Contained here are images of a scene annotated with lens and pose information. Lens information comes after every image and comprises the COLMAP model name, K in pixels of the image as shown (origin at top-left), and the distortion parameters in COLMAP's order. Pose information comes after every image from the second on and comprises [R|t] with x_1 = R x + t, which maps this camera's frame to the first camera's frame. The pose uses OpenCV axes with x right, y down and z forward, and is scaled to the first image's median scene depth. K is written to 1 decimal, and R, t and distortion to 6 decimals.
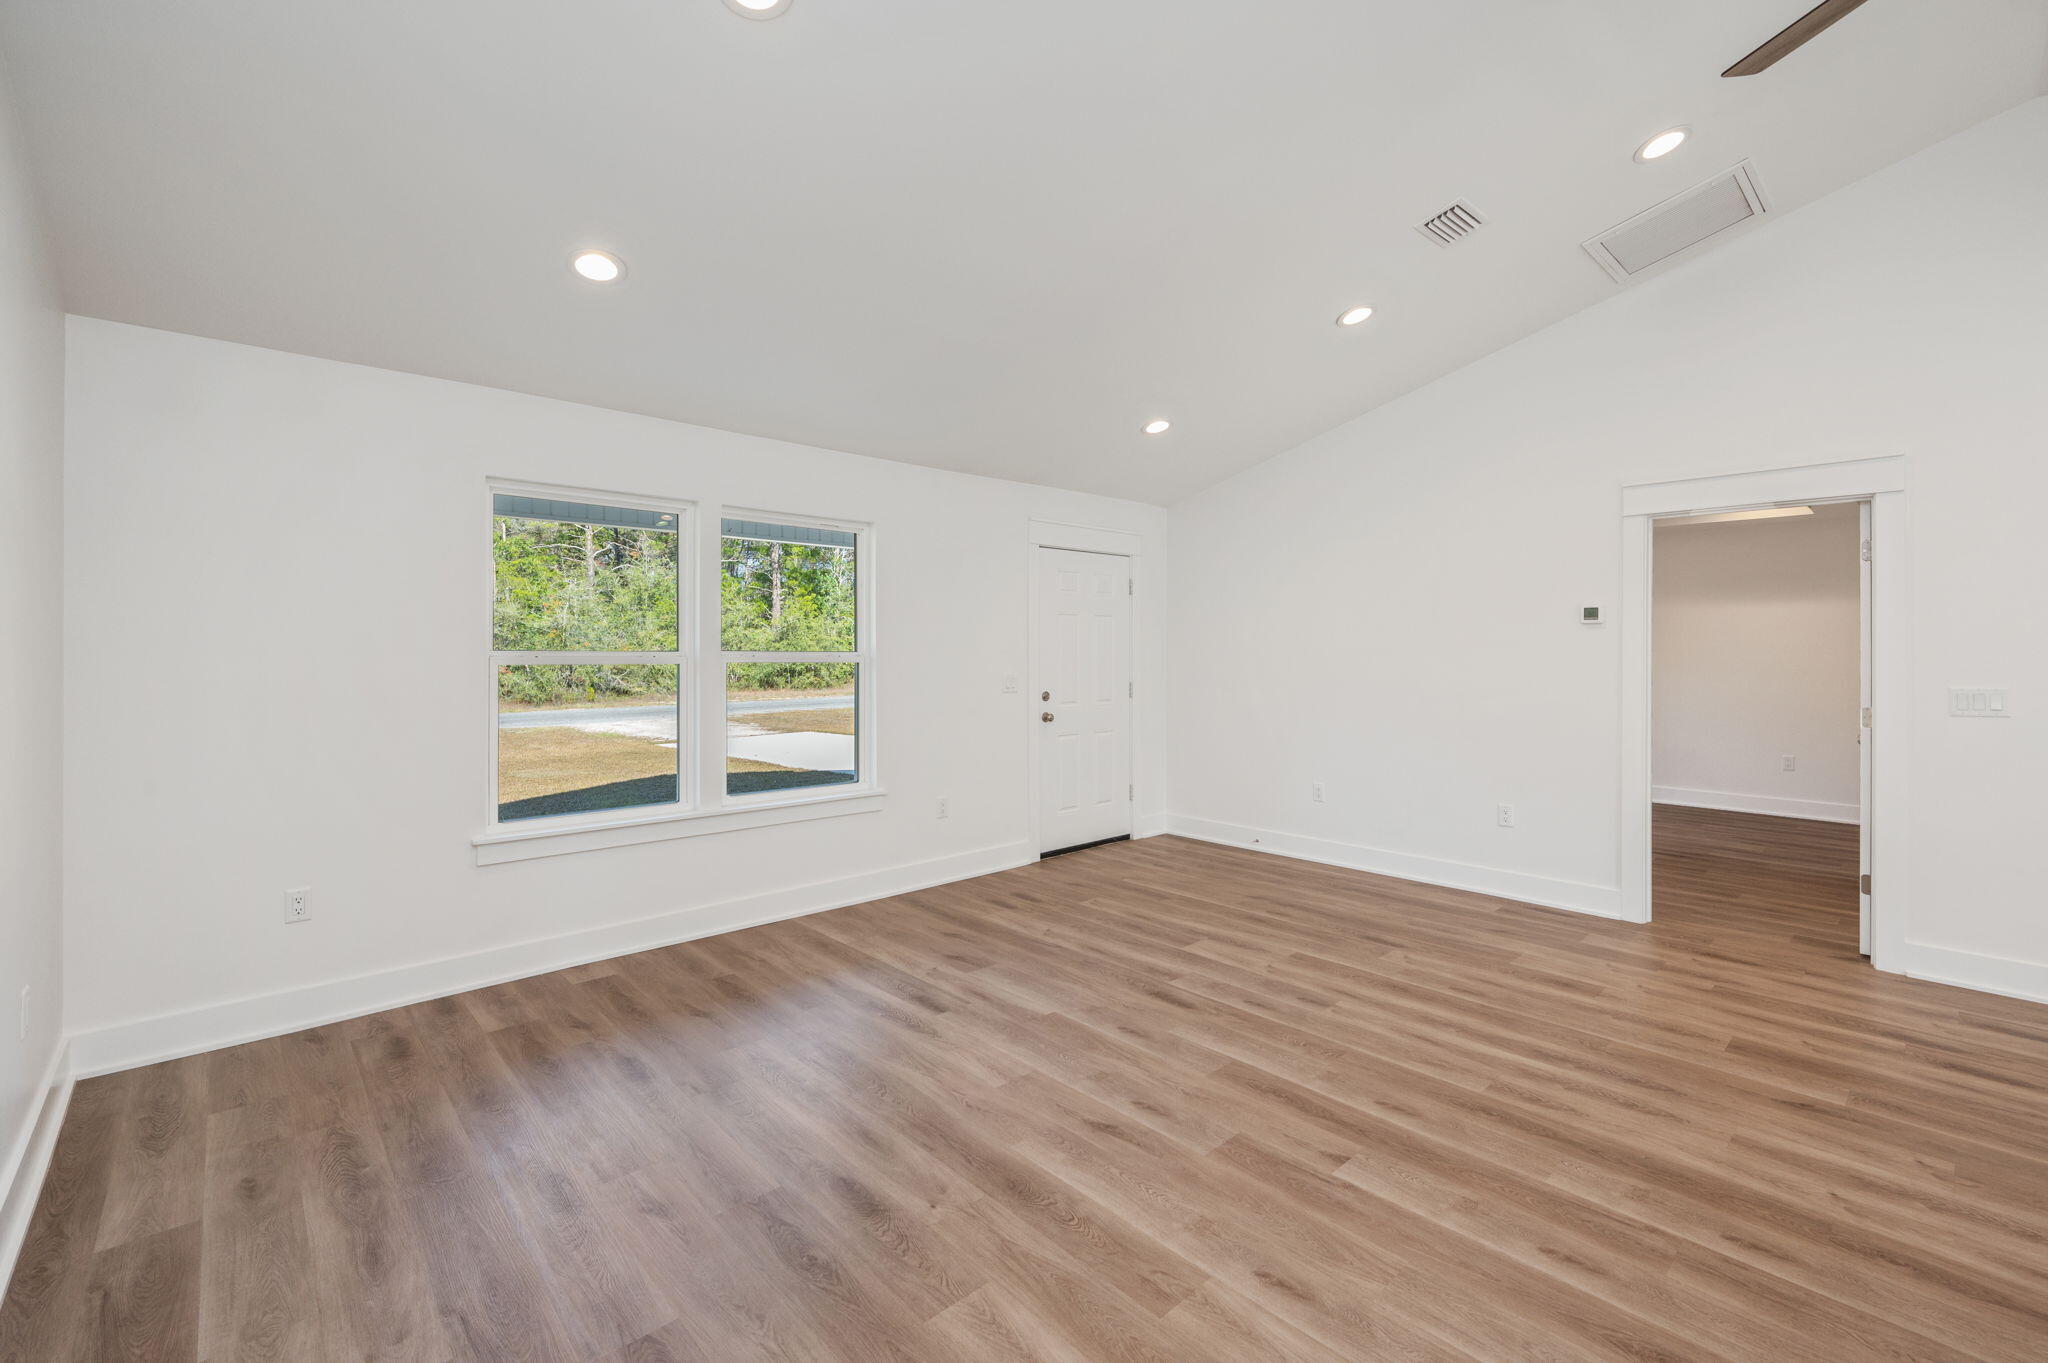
lens RADIAL K [[864.1, 0, 1020.3], [0, 864.1, 648.7], [0, 0, 1]] dist [0.001775, 0.000248]
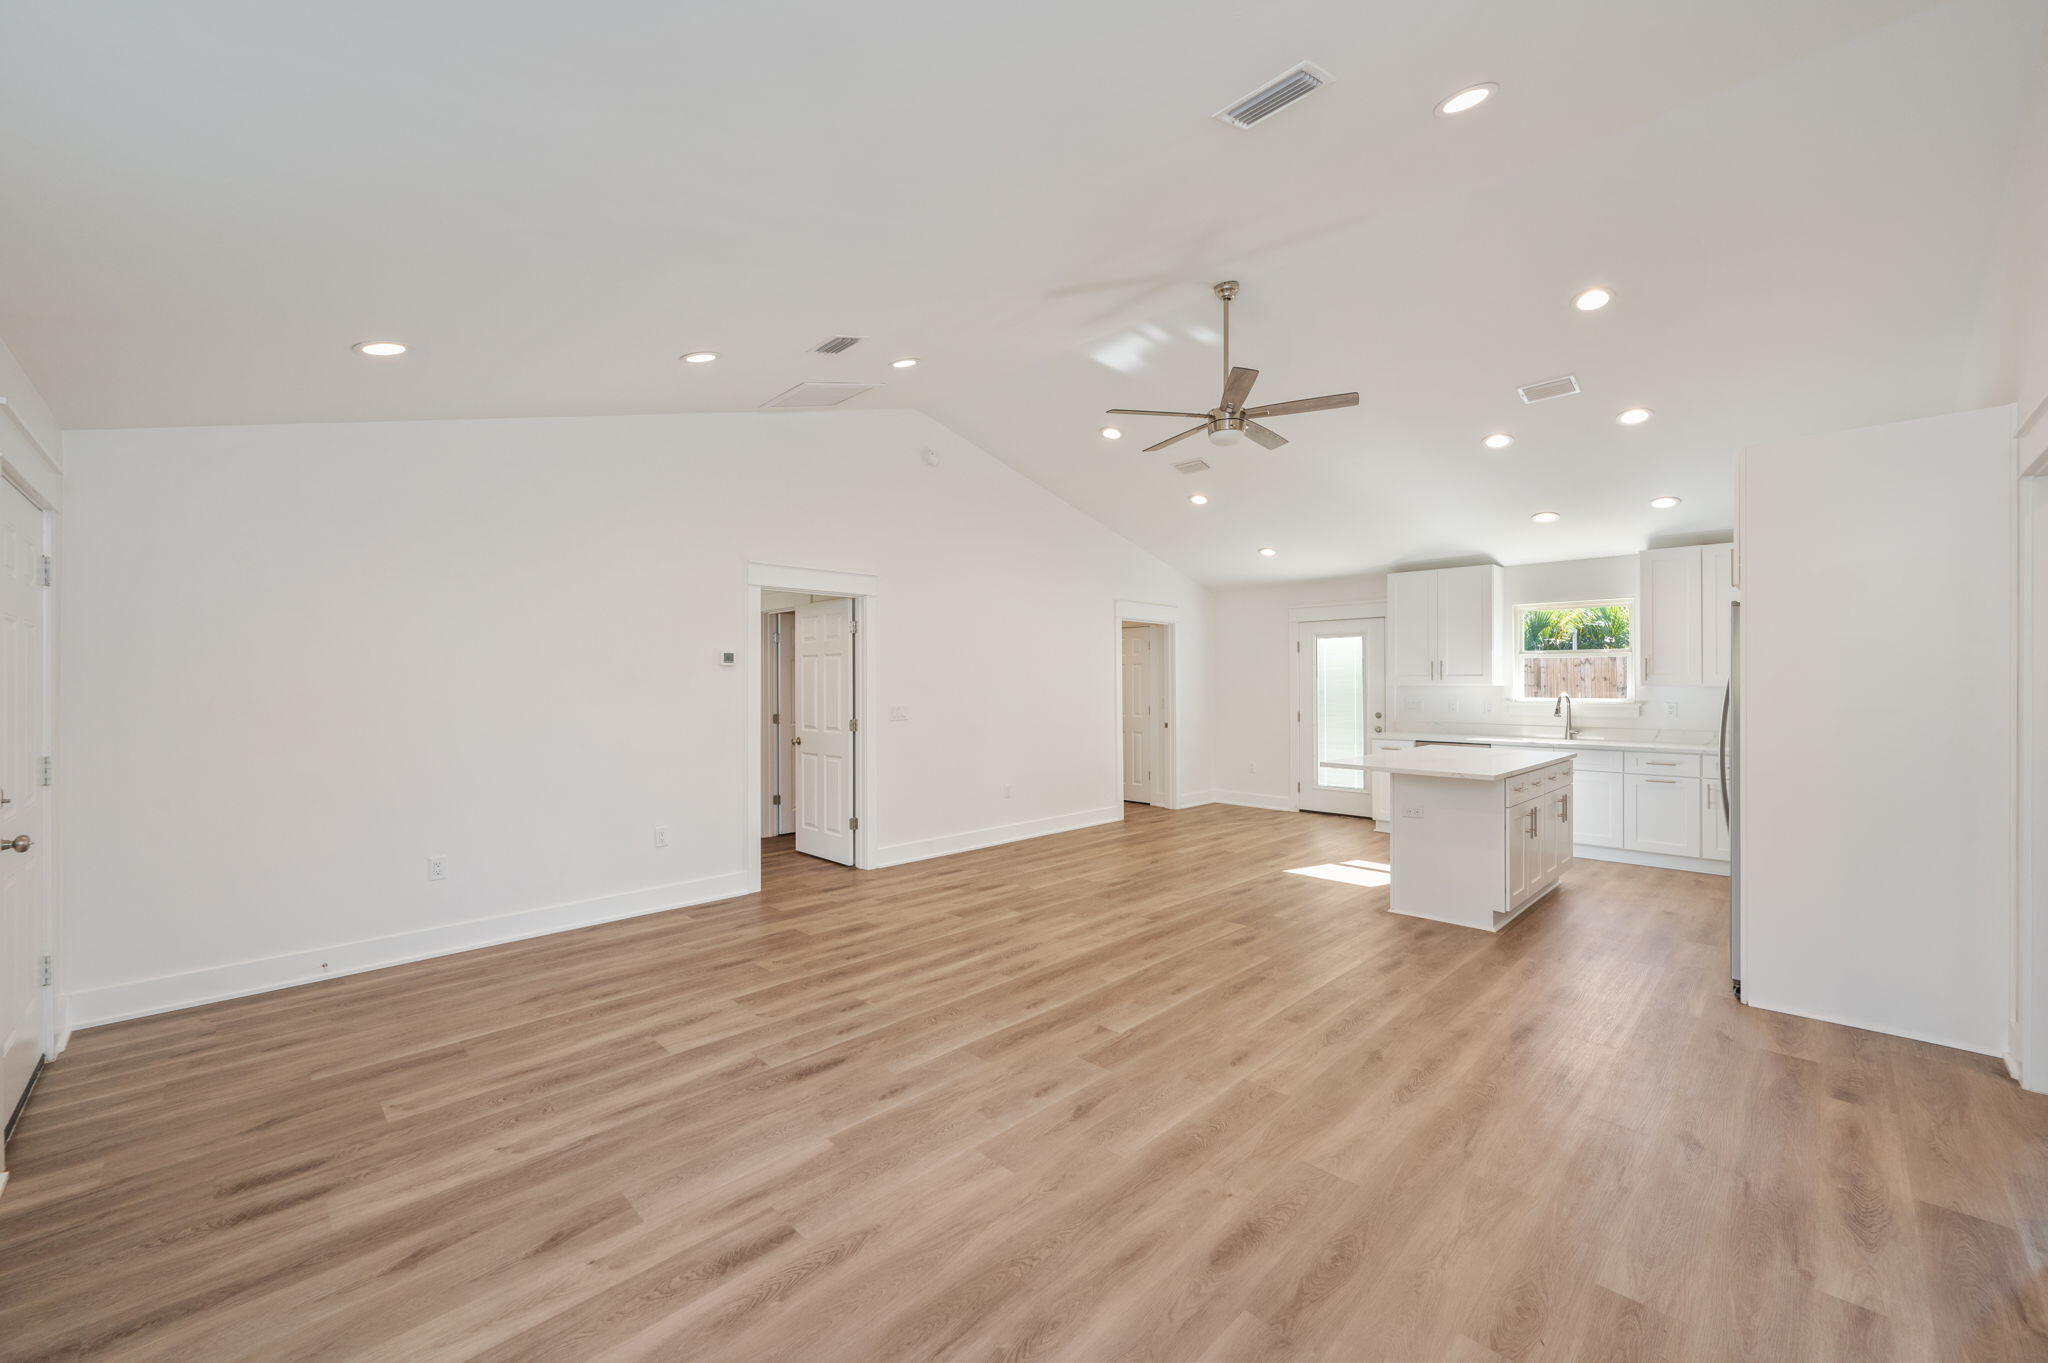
lens RADIAL K [[814.2, 0, 1029.0], [0, 814.2, 666.6], [0, 0, 1]] dist [0.000363, 0.000100]
pose [[-0.047166, 0.017631, 0.998731, -0.786874], [0.001899, 0.999844, -0.017561, -0.008588], [-0.998885, 0.001068, -0.047193, 0.900871]]
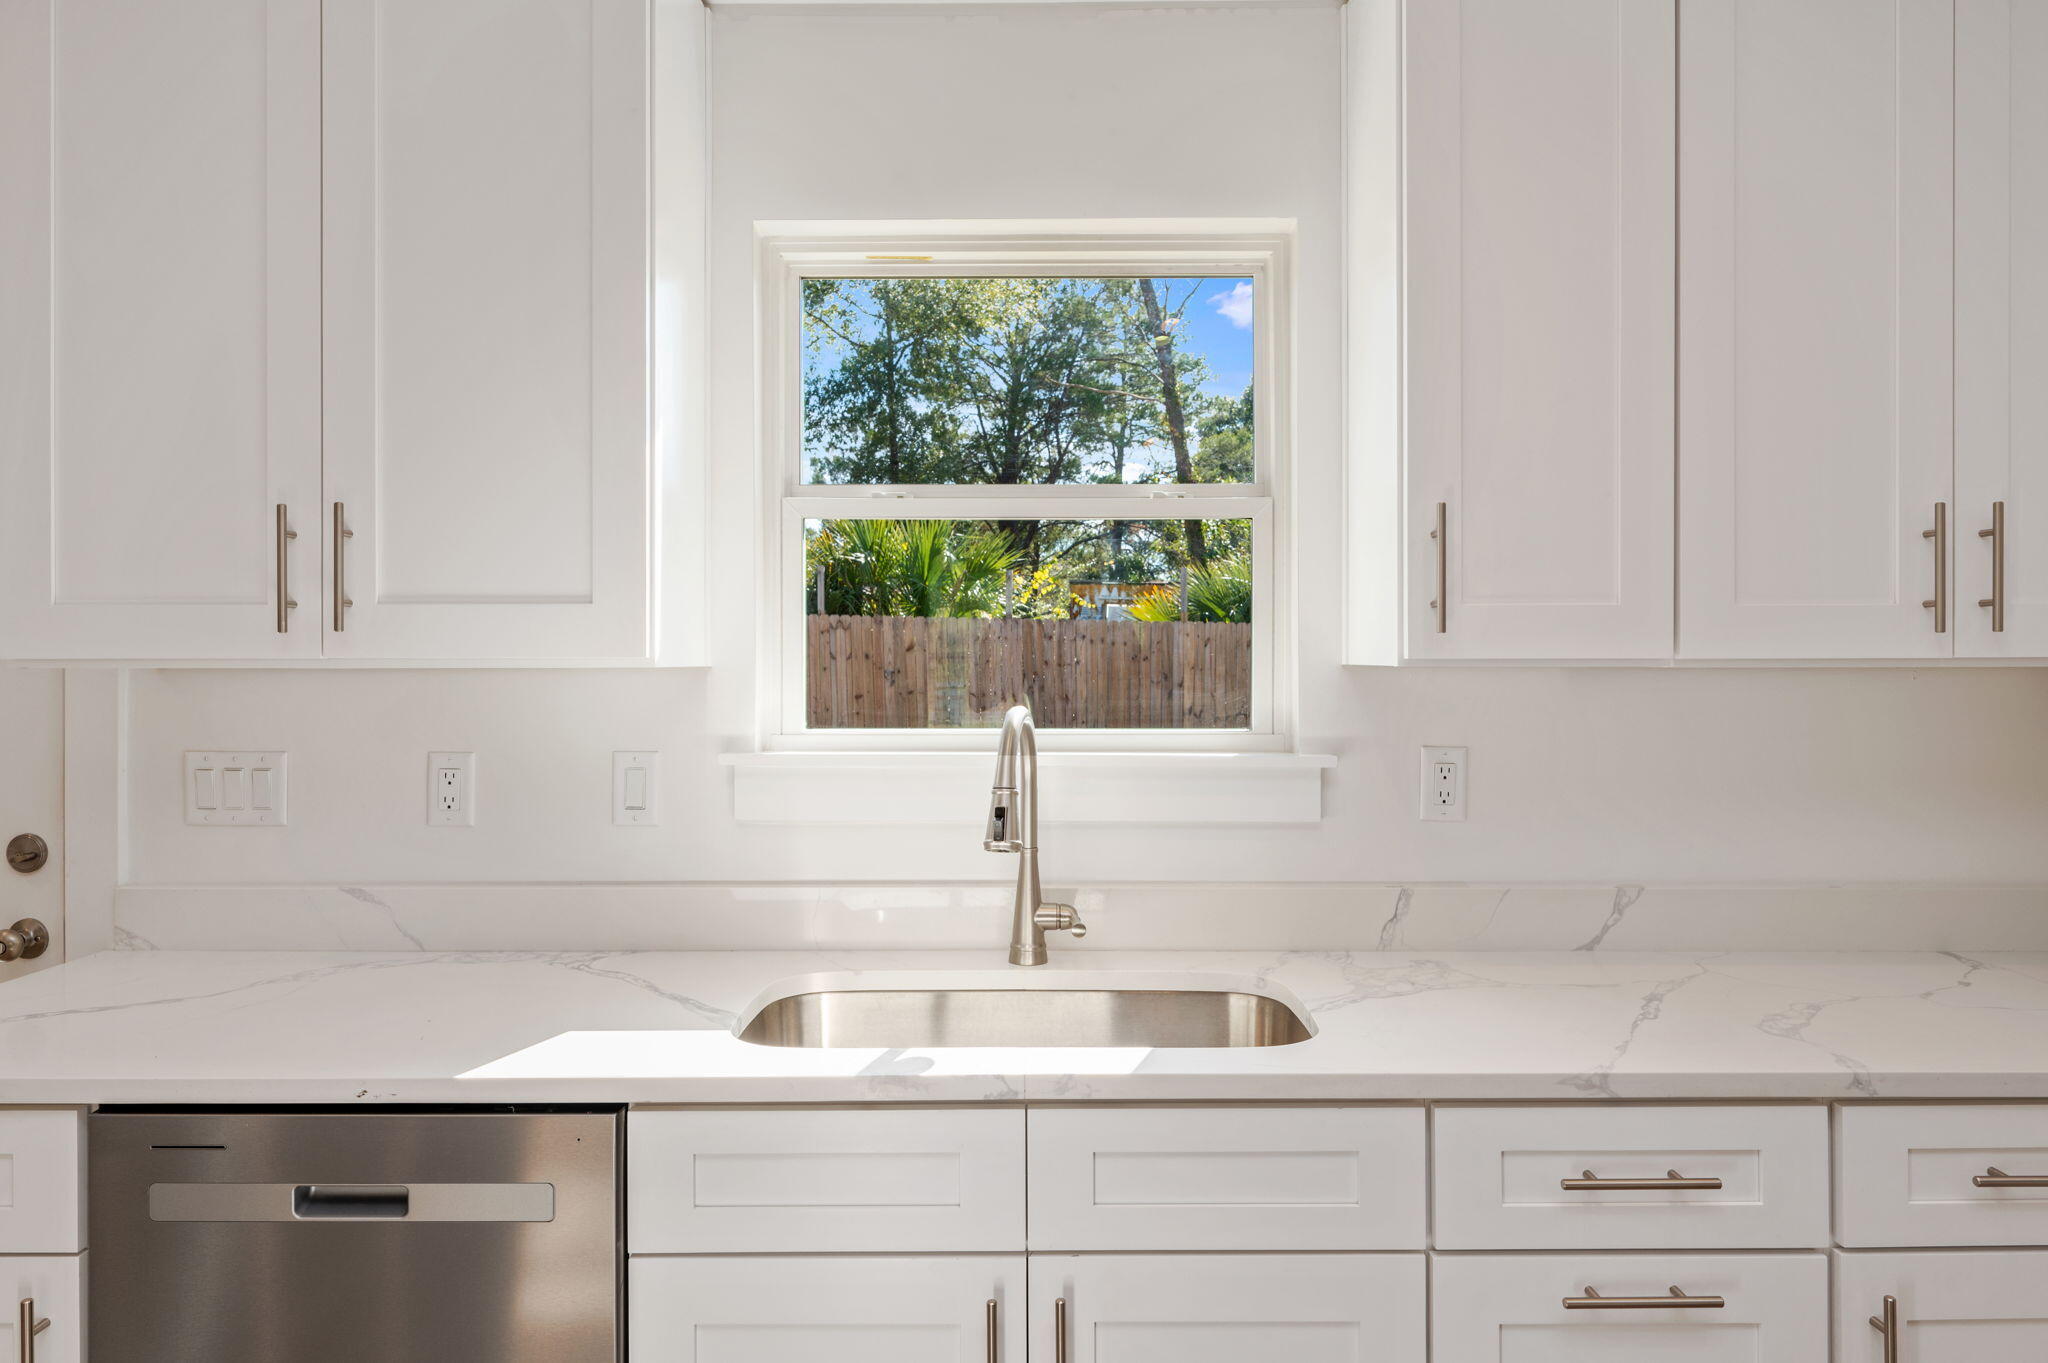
lens RADIAL K [[1254.1, 0, 1024.0], [0, 1254.1, 681.5], [0, 0, 1]] dist [0.002413, 0.000770]
pose [[-0.744784, -0.002749, 0.667300, 0.925932], [0.001701, 0.999980, 0.006018, 0.009053], [-0.667304, 0.005617, -0.744764, -0.195840]]
